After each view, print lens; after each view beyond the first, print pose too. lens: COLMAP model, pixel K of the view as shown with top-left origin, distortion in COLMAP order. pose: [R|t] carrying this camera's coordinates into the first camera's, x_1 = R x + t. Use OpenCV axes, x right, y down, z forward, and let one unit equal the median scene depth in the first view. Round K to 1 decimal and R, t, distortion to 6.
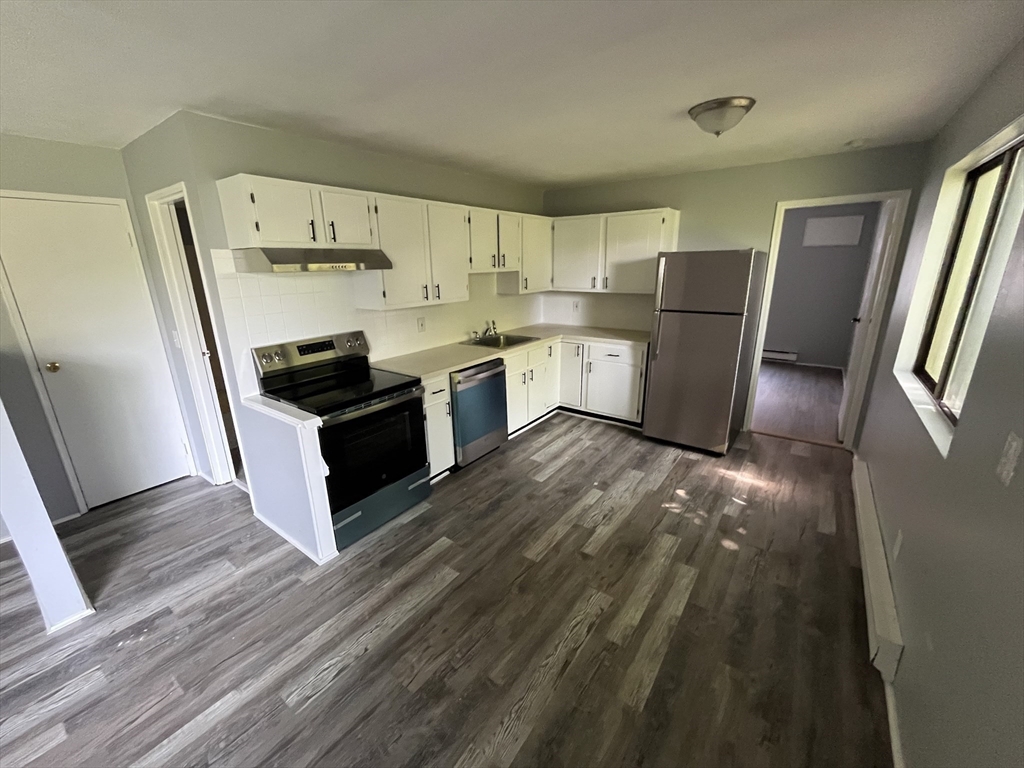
lens RADIAL K [[414.7, 0, 510.1], [0, 414.7, 383.0], [0, 0, 1]] dist [-0.005840, 0.001723]
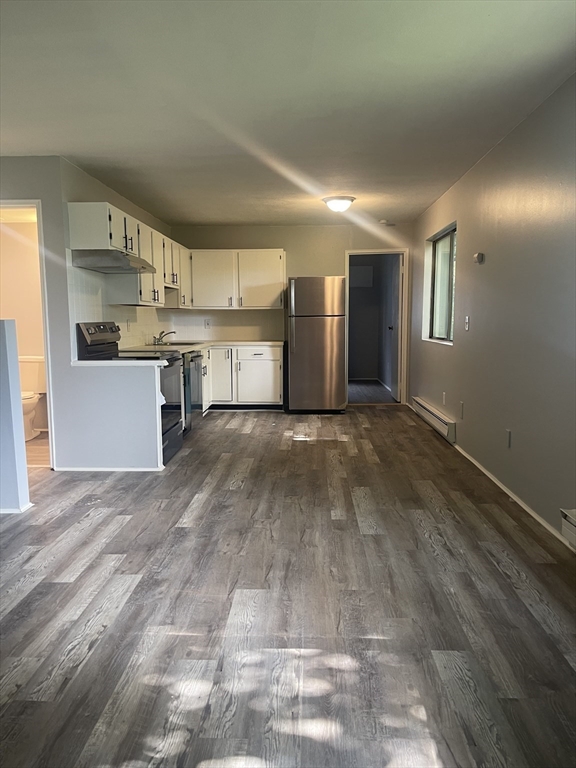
lens RADIAL K [[580.4, 0, 287.3], [0, 580.4, 386.8], [0, 0, 1]] dist [0.058678, -0.071924]
pose [[0.828863, -0.052191, 0.557012, -1.168518], [0.147948, 0.980642, -0.128270, 0.470527], [-0.539534, 0.188727, 0.820539, -0.877428]]
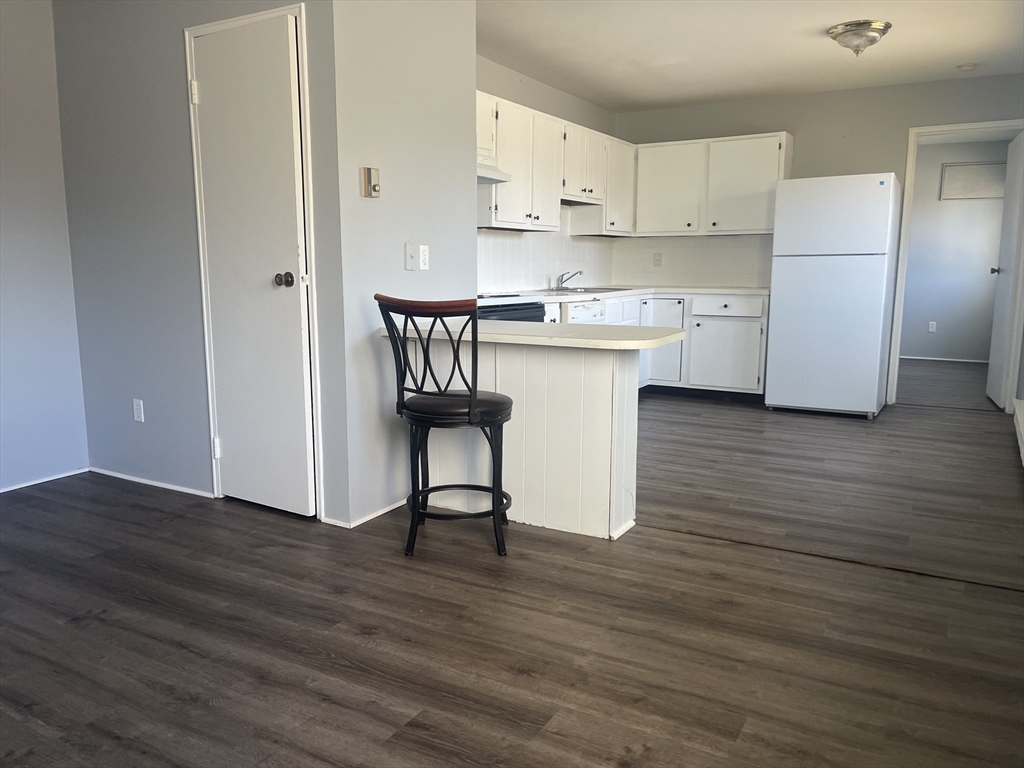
lens RADIAL K [[773.9, 0, 508.5], [0, 773.9, 380.7], [0, 0, 1]] dist [0.058678, -0.071924]
pose [[0.995005, 0.005237, 0.099689, -0.529575], [0.007756, 0.991549, -0.129501, 0.440651], [-0.099525, 0.129627, 0.986555, -0.708558]]
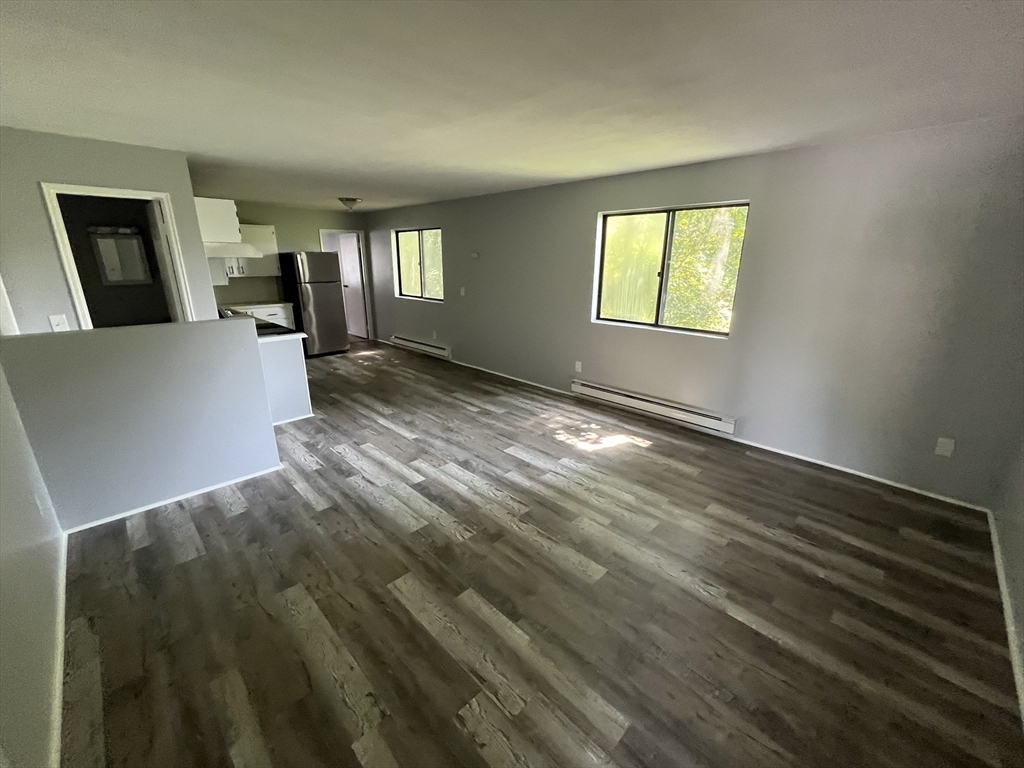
lens RADIAL K [[414.7, 0, 510.7], [0, 414.7, 383.8], [0, 0, 1]] dist [-0.005840, 0.001723]
pose [[0.150853, -0.268184, 0.951483, -2.044469], [0.266299, 0.937942, 0.222147, 0.124103], [-0.952013, 0.219868, 0.212908, -0.272276]]
